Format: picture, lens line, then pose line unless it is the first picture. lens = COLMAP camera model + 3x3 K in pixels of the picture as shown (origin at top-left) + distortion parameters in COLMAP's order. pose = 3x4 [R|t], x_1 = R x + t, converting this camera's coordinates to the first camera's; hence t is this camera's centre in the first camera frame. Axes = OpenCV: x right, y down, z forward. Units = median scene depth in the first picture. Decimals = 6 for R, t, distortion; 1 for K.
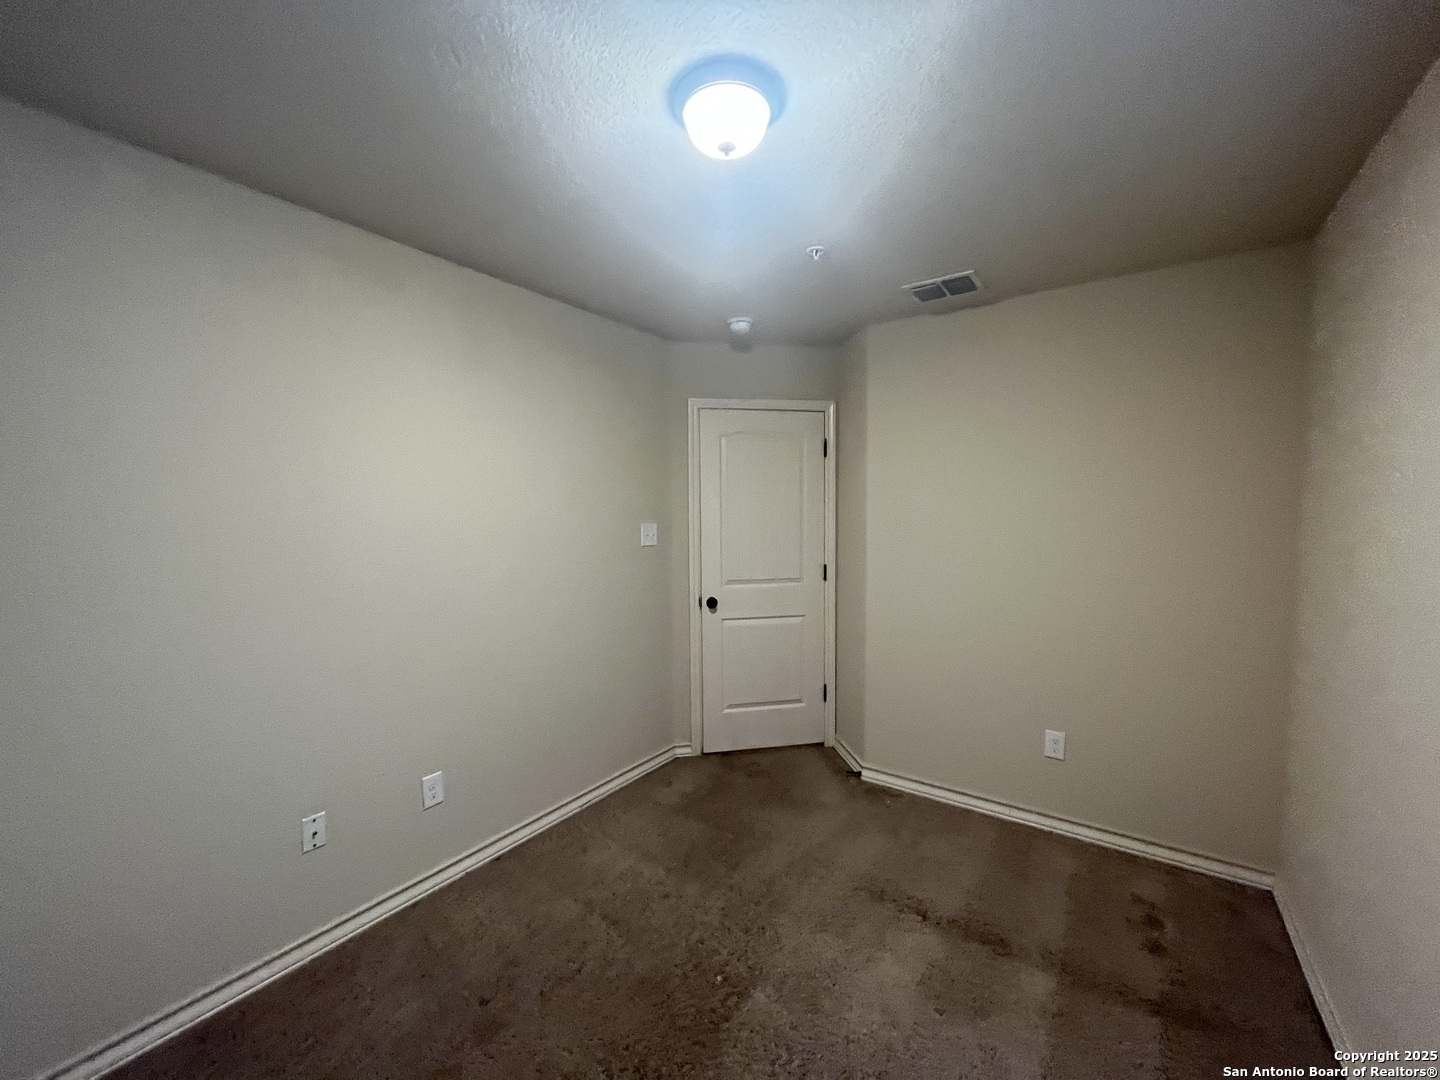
lens RADIAL K [[581.3, 0, 720.0], [0, 581.3, 540.0], [0, 0, 1]] dist [-0.000446, -0.000069]
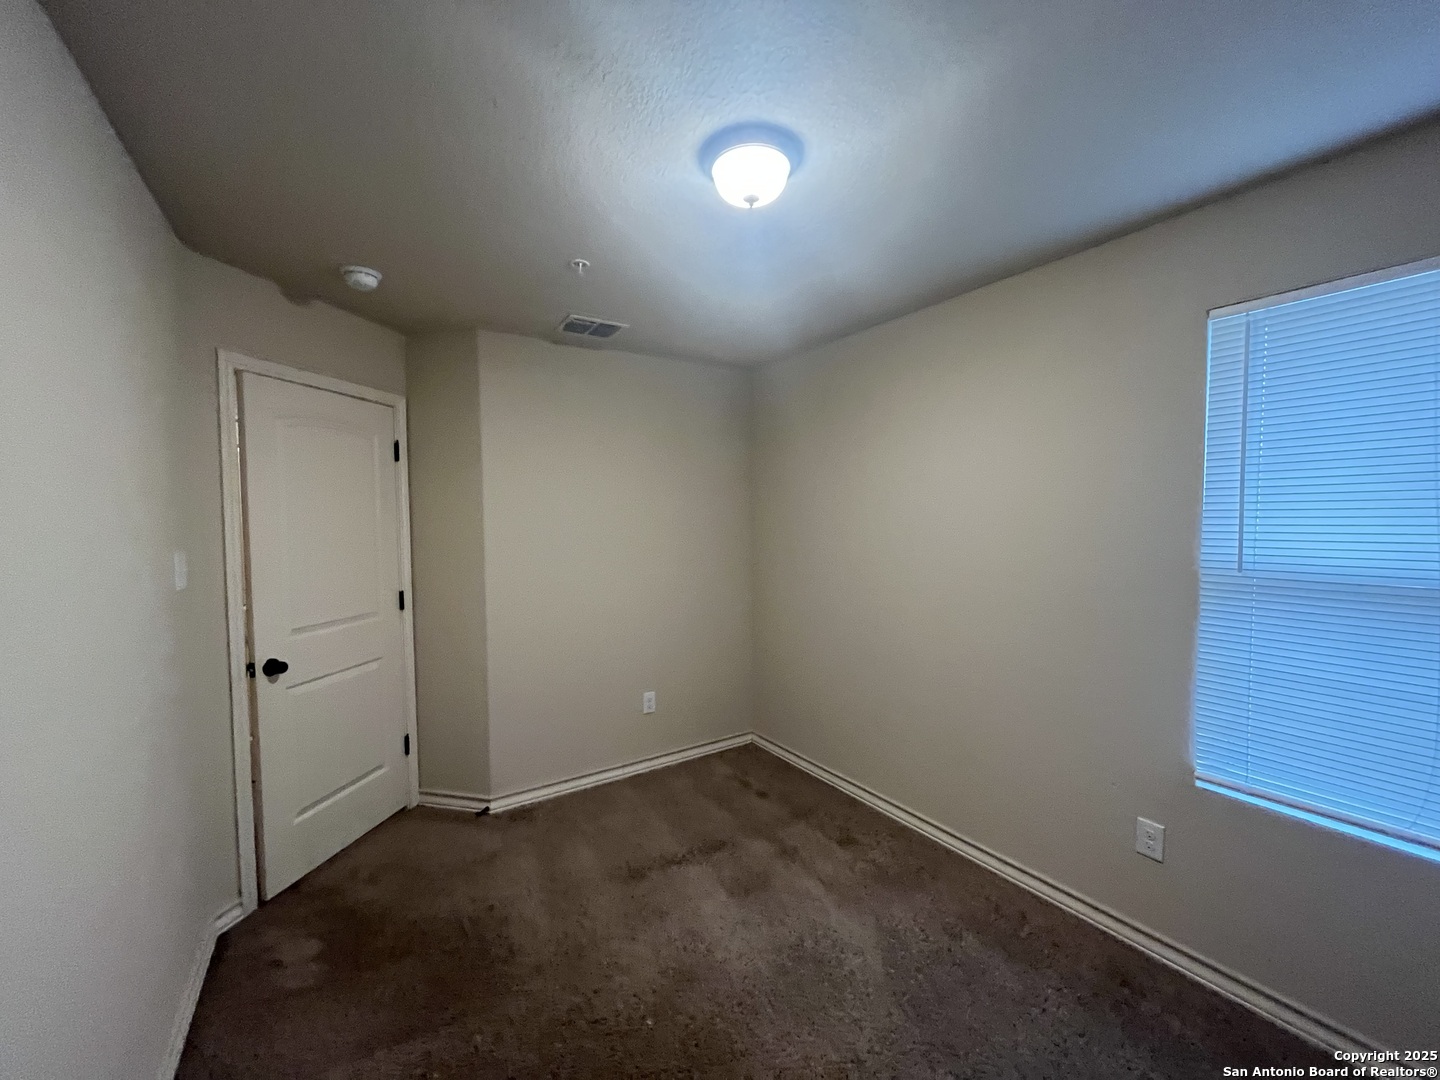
lens RADIAL K [[581.3, 0, 720.0], [0, 581.3, 540.0], [0, 0, 1]] dist [-0.000446, -0.000069]
pose [[0.371717, -0.035587, 0.927664, -0.489375], [0.059700, 0.998113, 0.014368, -0.017061], [-0.926425, 0.050041, 0.373140, 0.309242]]
